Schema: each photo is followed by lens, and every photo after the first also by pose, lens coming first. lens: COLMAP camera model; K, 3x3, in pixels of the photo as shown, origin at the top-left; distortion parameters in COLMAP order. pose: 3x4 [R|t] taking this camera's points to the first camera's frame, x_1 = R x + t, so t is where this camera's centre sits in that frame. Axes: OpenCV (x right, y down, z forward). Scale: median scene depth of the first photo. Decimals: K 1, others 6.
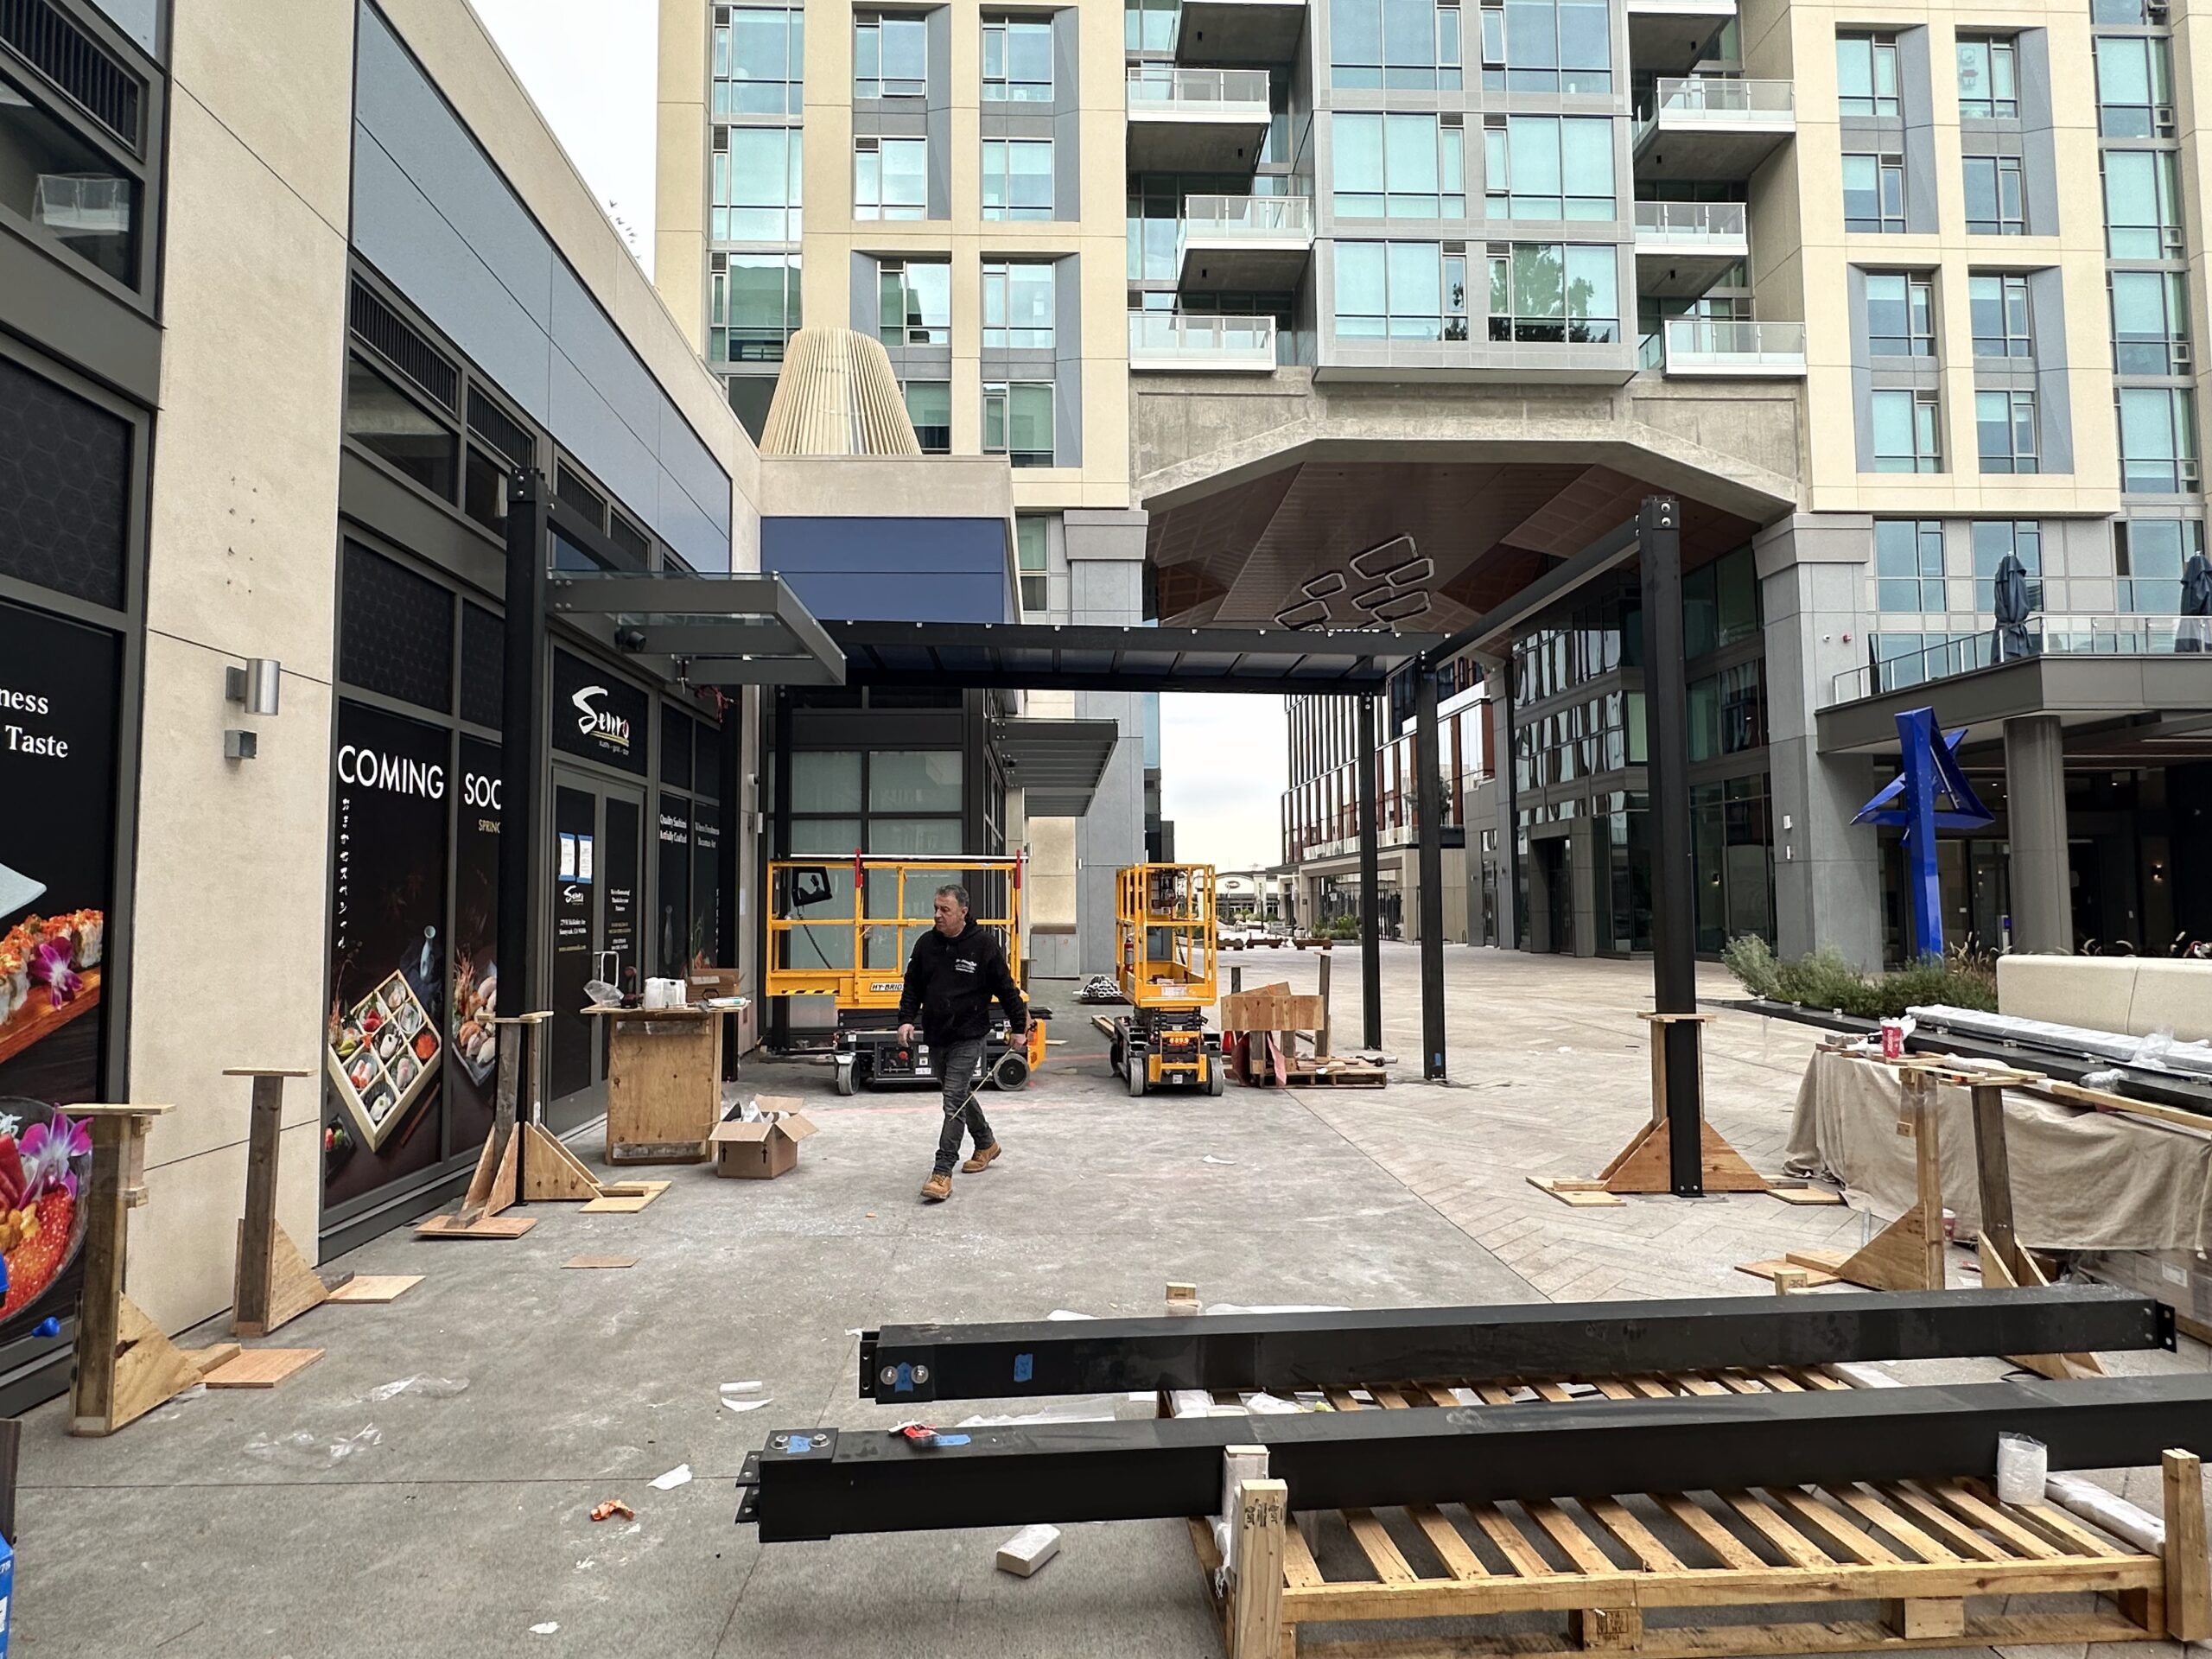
lens RADIAL K [[1218.5, 0, 1097.2], [0, 1218.5, 826.6], [0, 0, 1]] dist [-0.003695, 0.002162]
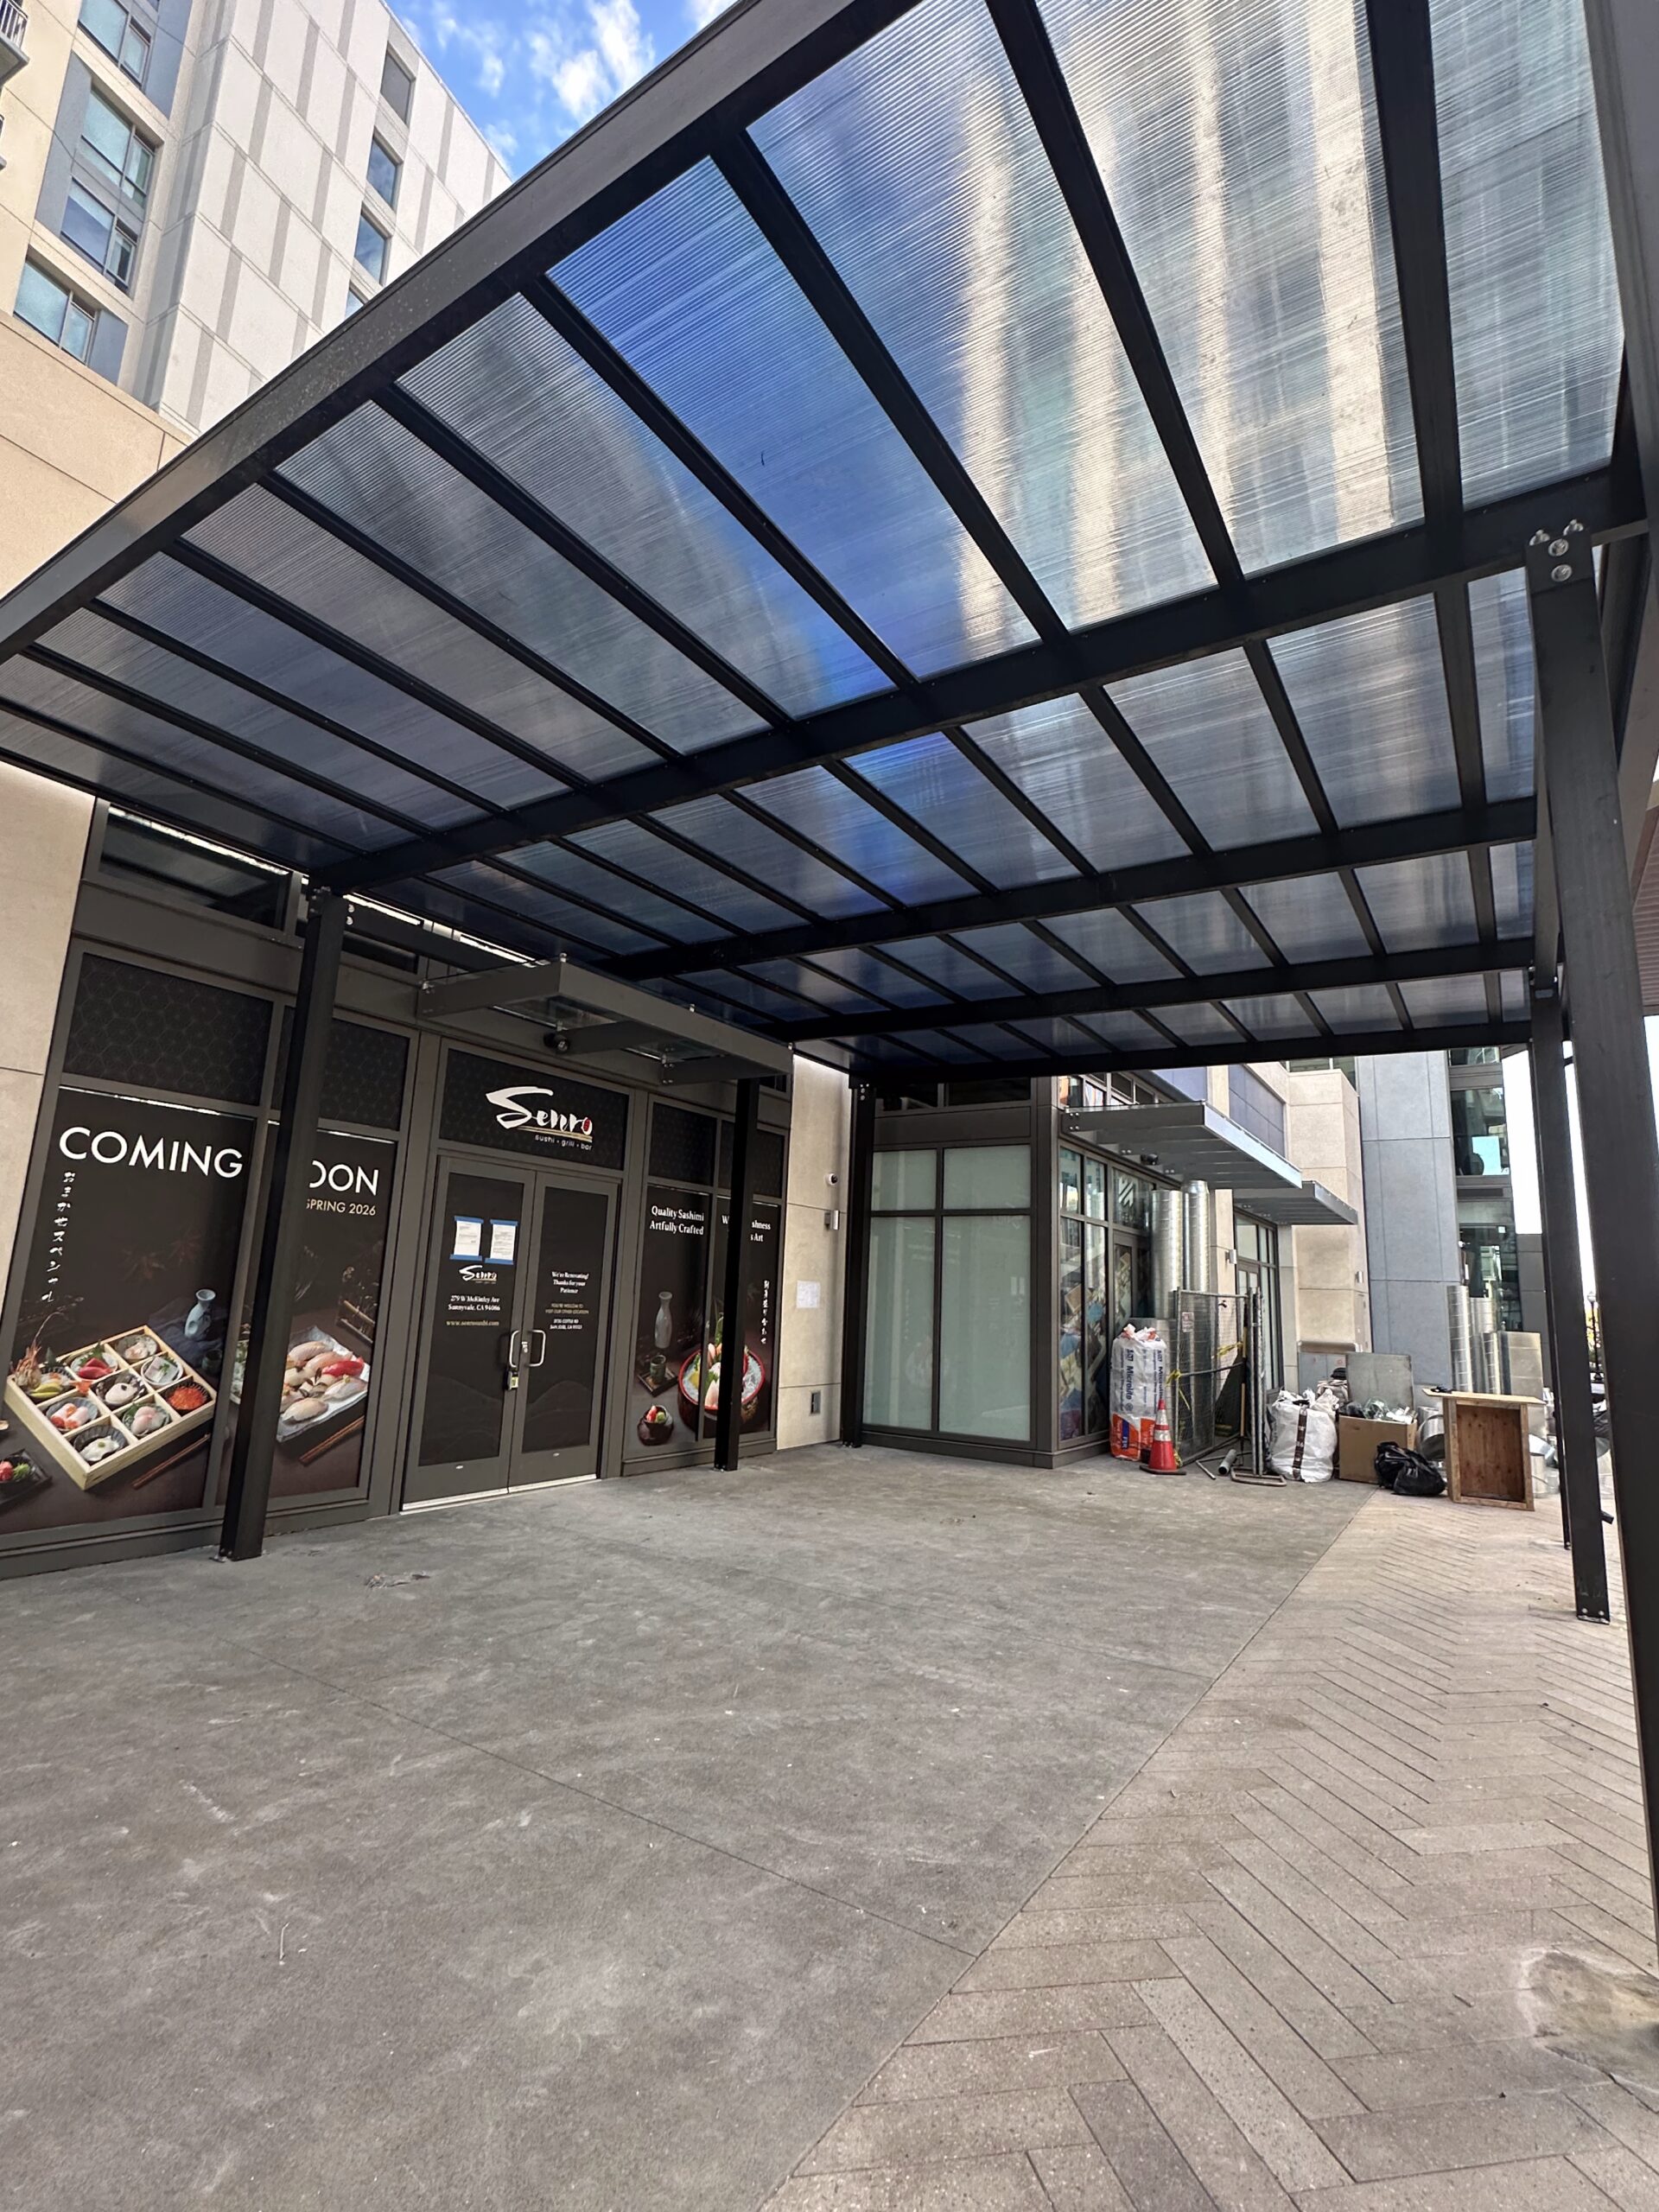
lens RADIAL K [[1033.4, 0, 829.5], [0, 1033.4, 1106.0], [0, 0, 1]] dist [-0.005955, 0.000754]
pose [[0.814866, -0.068608, -0.575575, 0.369882], [-0.008744, 0.991403, -0.130554, 0.024533], [0.579584, 0.111417, 0.807260, 0.411614]]
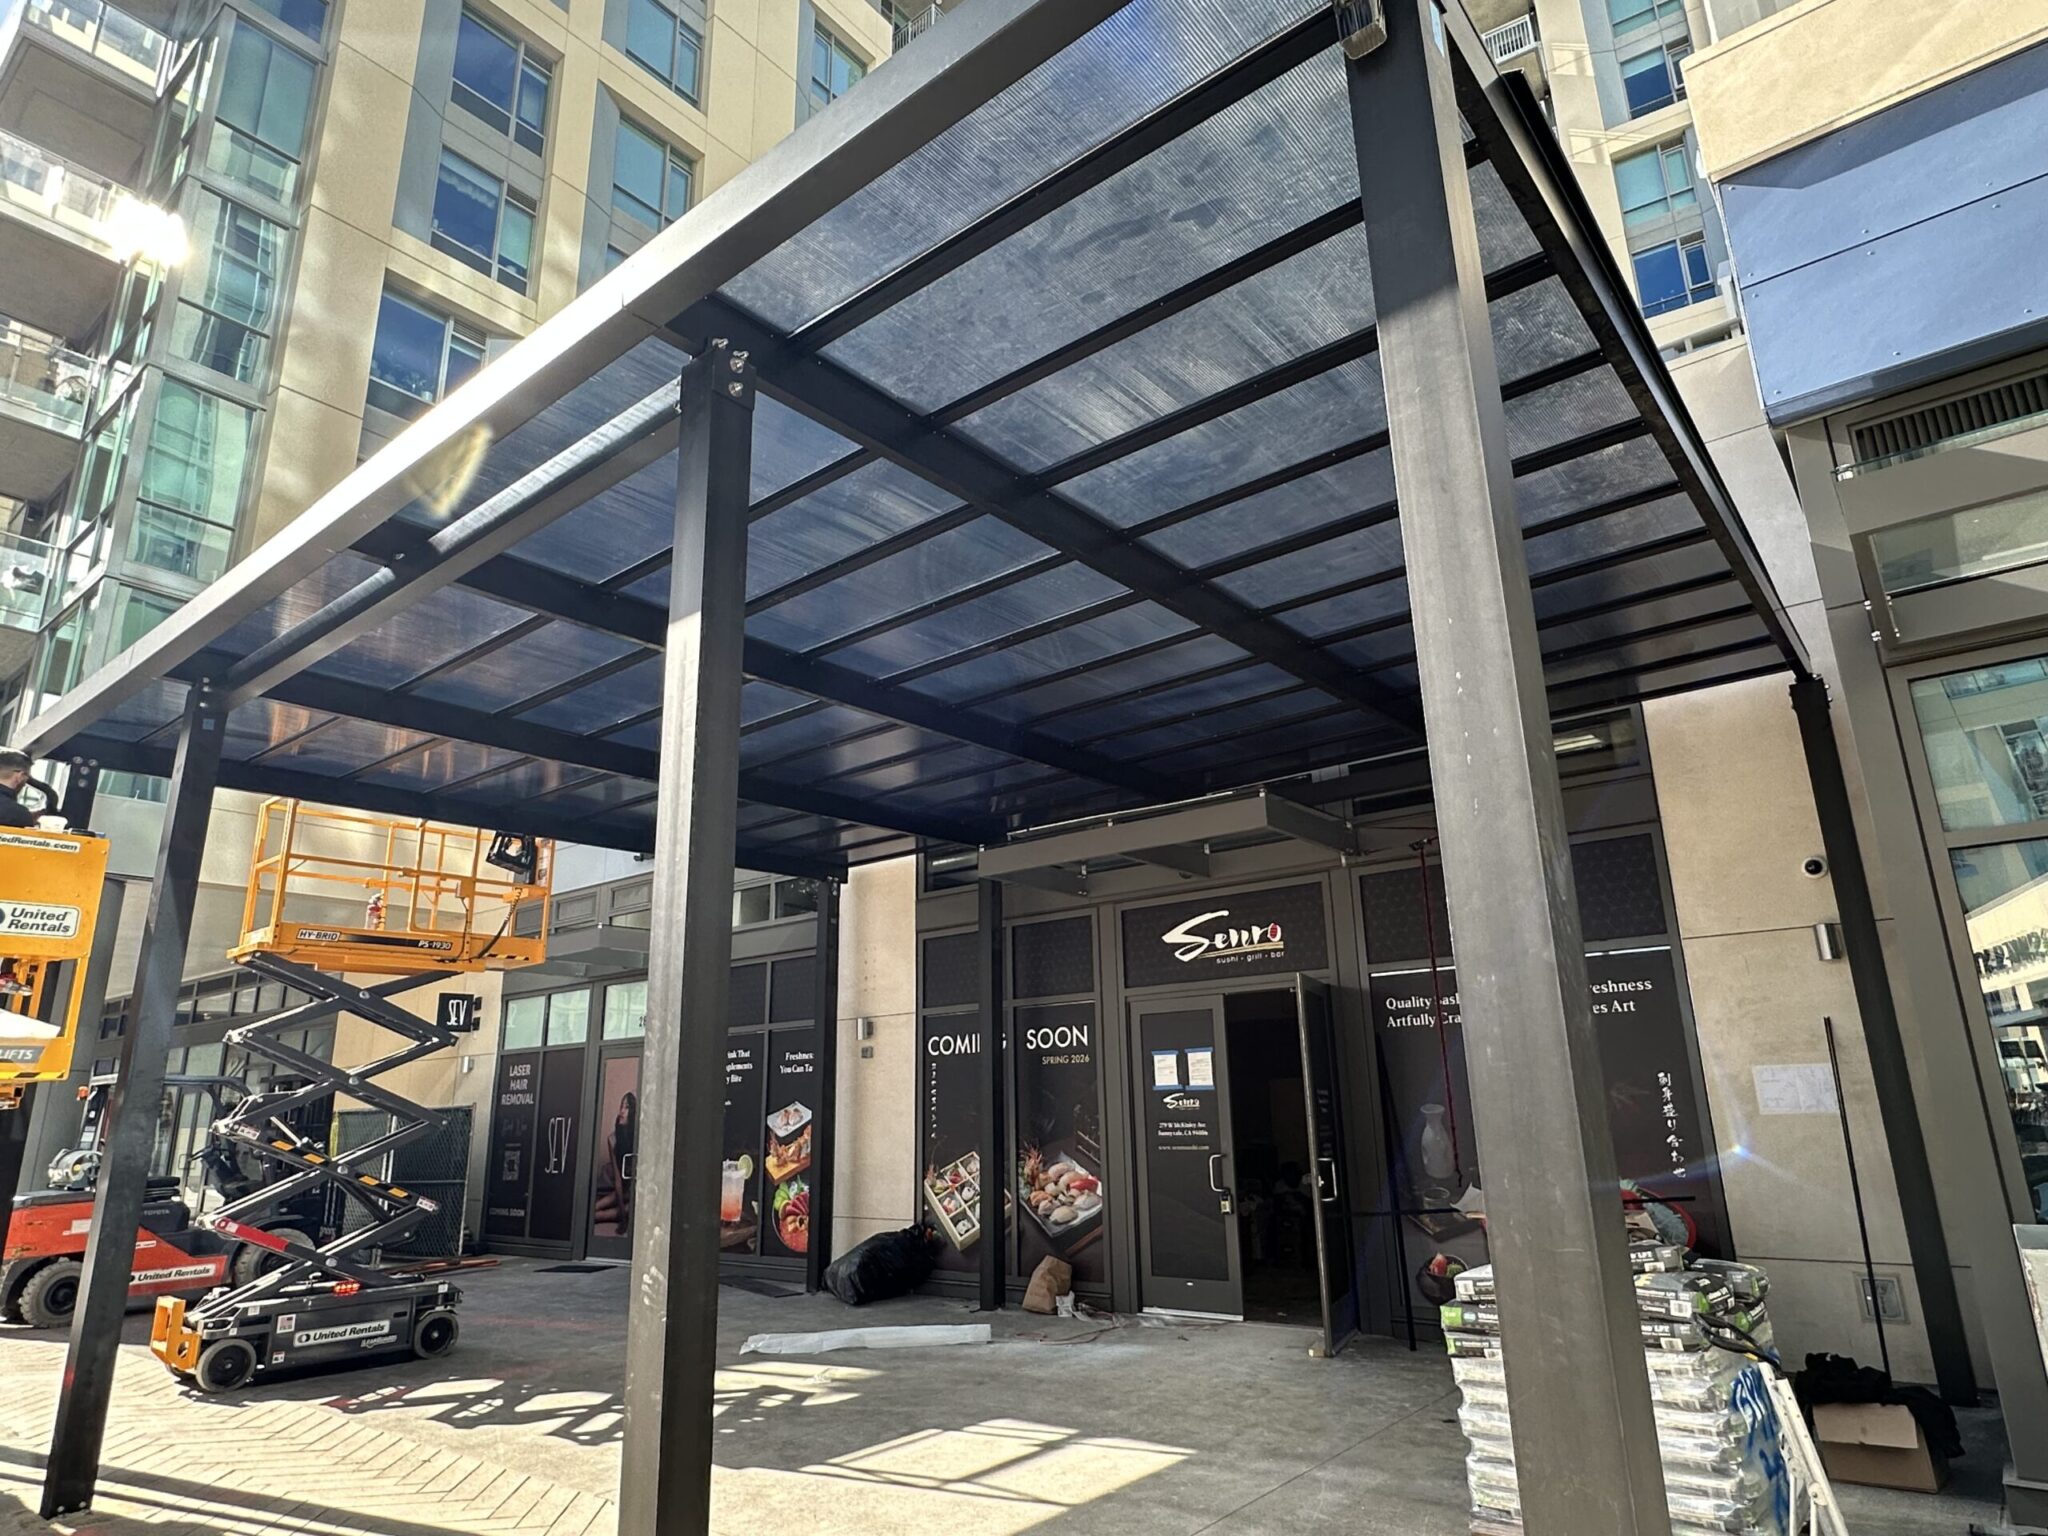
lens RADIAL K [[1208.2, 0, 1025.9], [0, 1208.2, 769.7], [0, 0, 1]] dist [-0.003603, -0.000044]
pose [[-0.654199, -0.188712, -0.732401, 0.595028], [0.074443, 0.947603, -0.310656, 0.103517], [0.752650, -0.257753, -0.605872, 1.671498]]
